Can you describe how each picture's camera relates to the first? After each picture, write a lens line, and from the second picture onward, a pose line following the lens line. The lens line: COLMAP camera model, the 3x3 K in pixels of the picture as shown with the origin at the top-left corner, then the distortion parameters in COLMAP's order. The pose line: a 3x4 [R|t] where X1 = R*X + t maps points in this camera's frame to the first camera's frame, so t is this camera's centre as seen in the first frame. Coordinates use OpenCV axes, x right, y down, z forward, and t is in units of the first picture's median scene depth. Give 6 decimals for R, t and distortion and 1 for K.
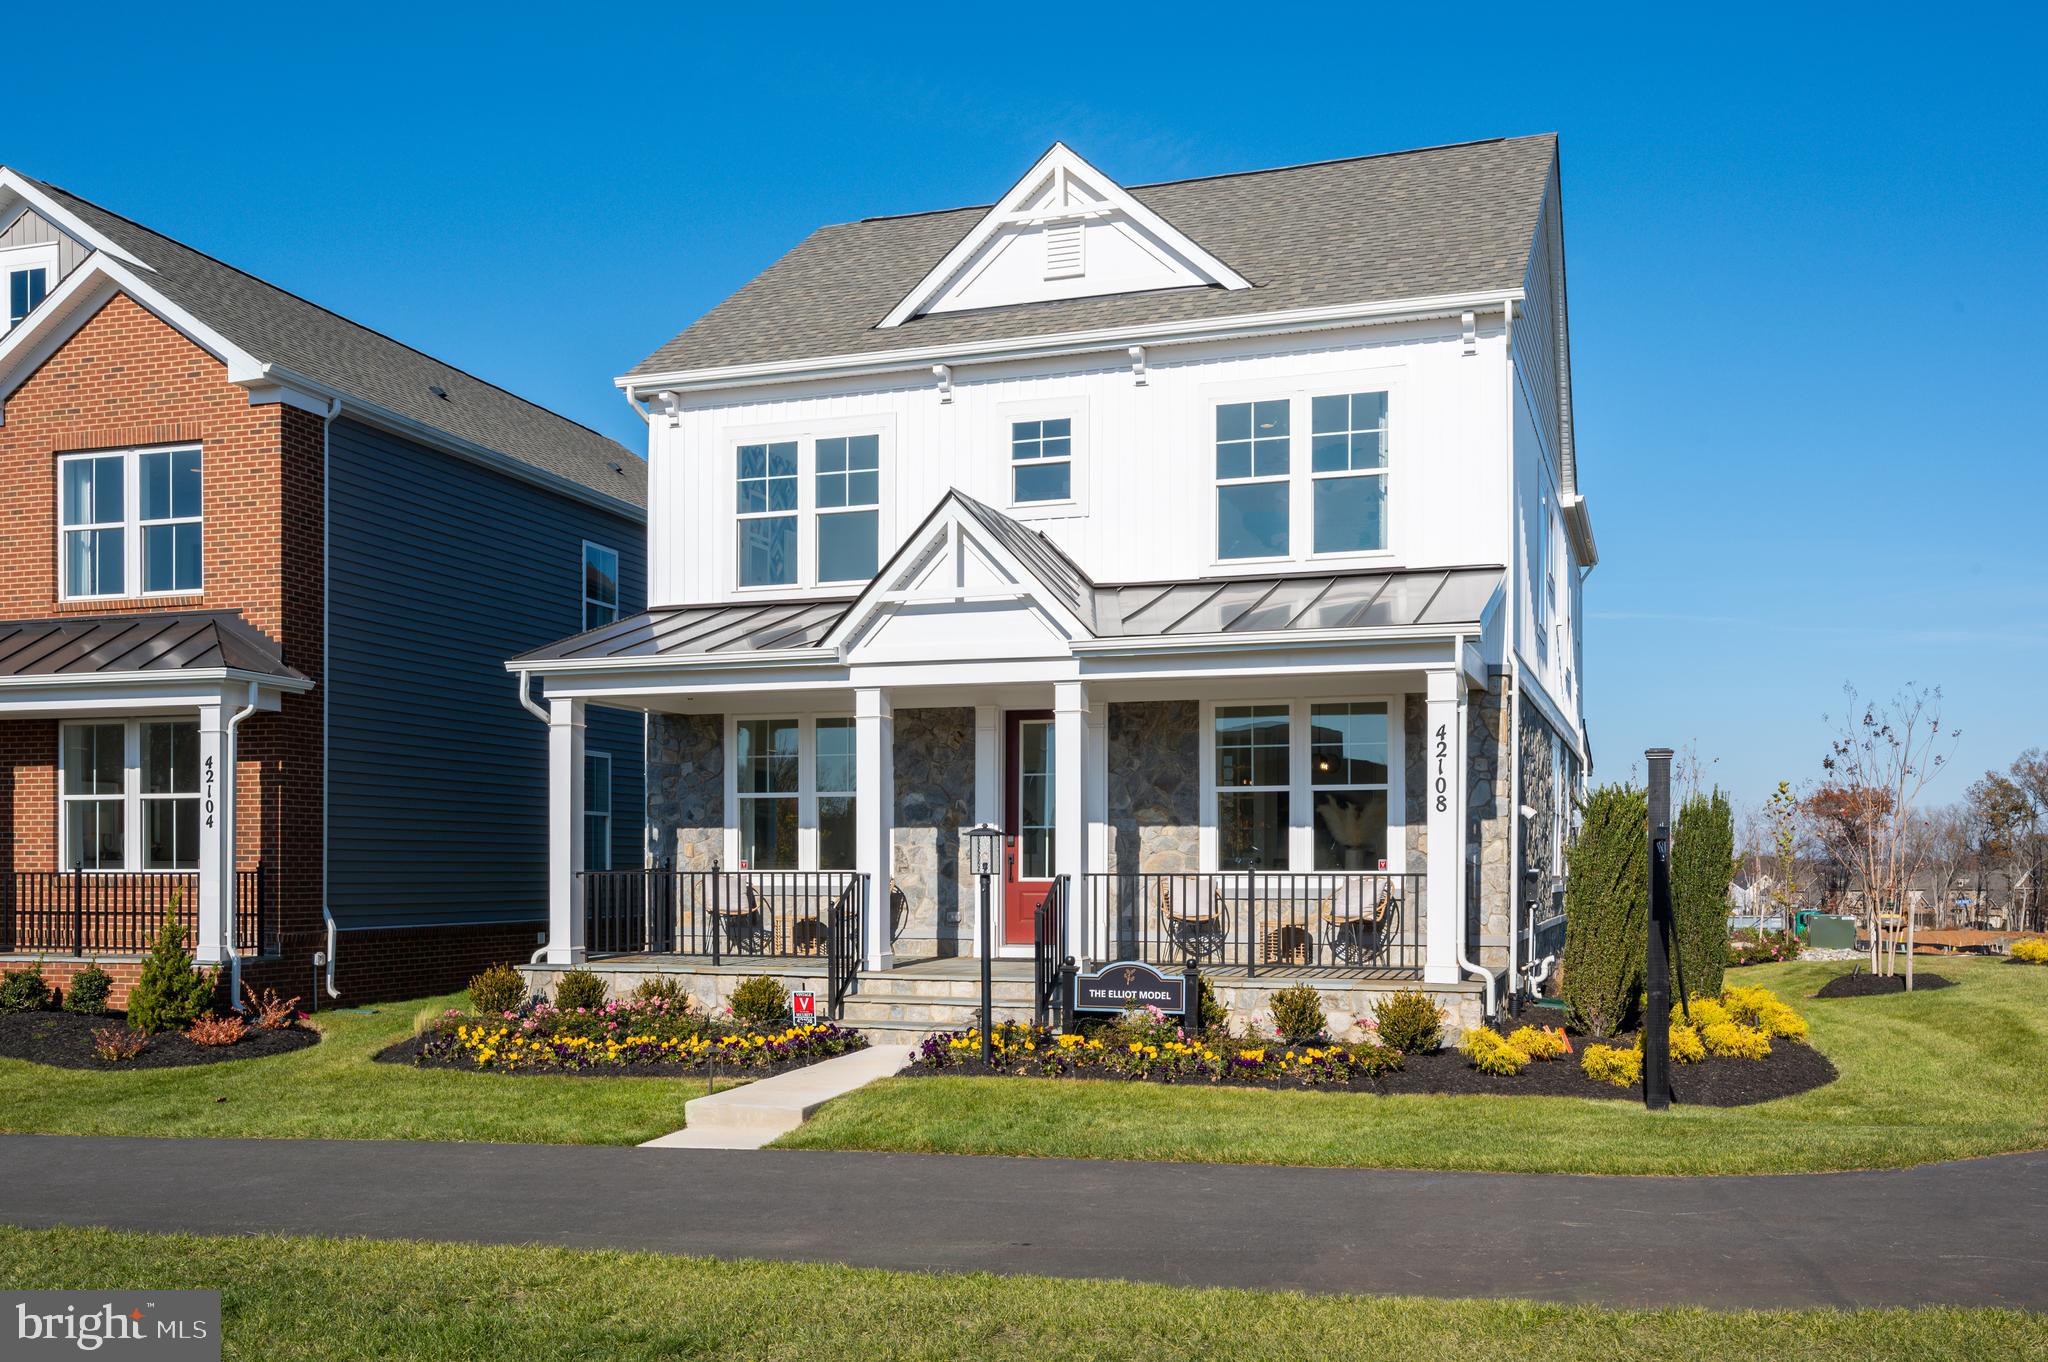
lens RADIAL K [[1725.2, 0, 1025.3], [0, 1725.2, 643.7], [0, 0, 1]] dist [-0.003070, -0.002328]
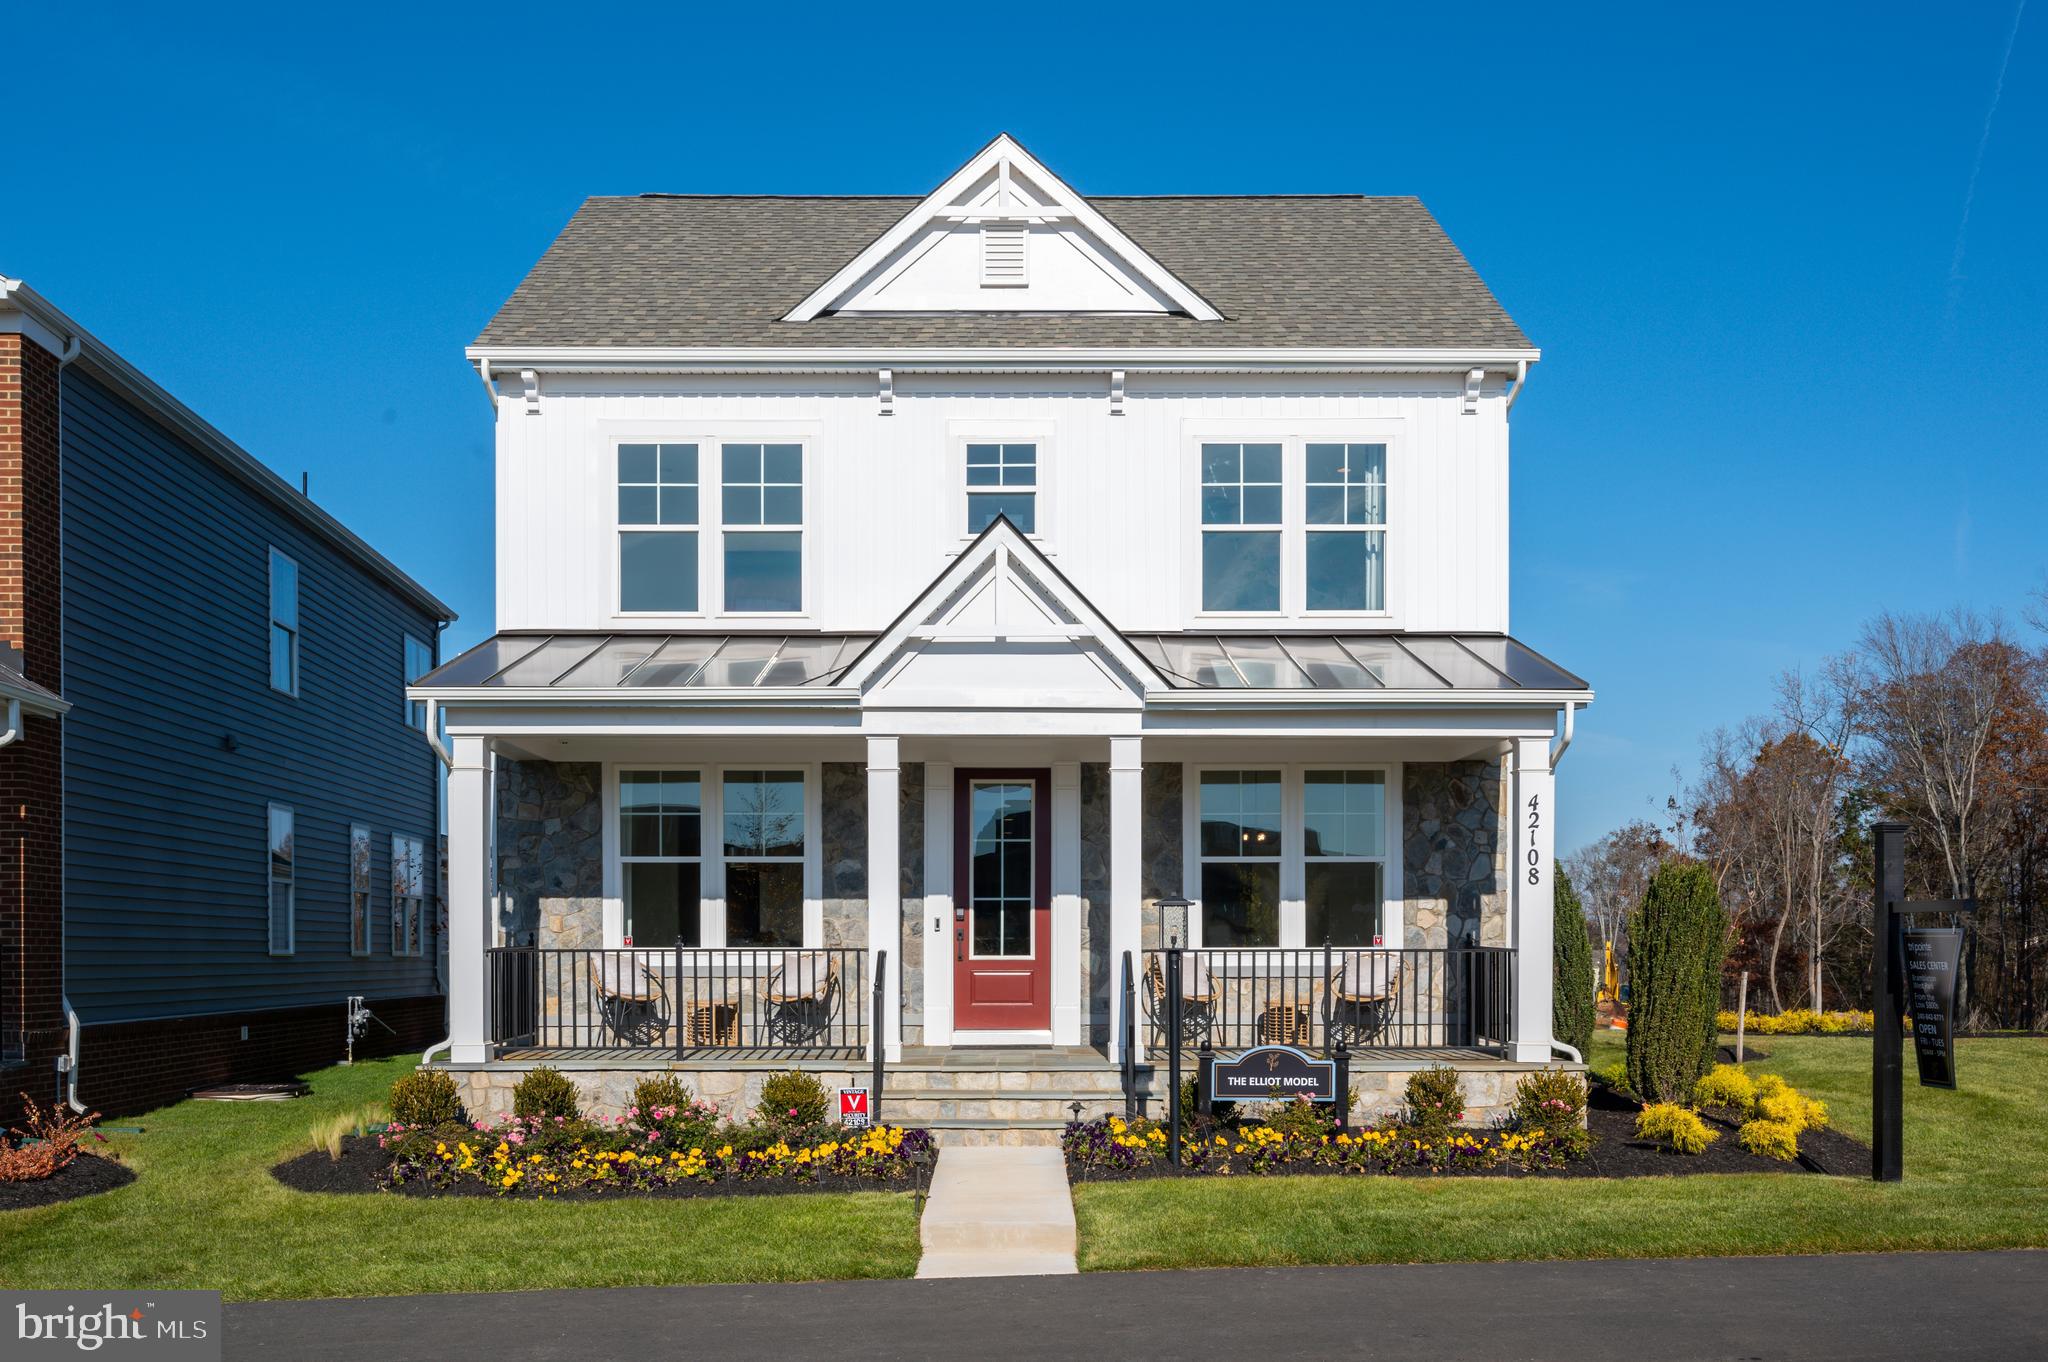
lens RADIAL K [[1845.5, 0, 1003.1], [0, 1845.5, 739.8], [0, 0, 1]] dist [-0.001213, 0.004947]
pose [[0.946781, 0.034160, 0.320062, -0.292765], [-0.039684, 0.999154, 0.010749, 0.013266], [-0.319424, -0.022878, 0.947336, 0.093131]]
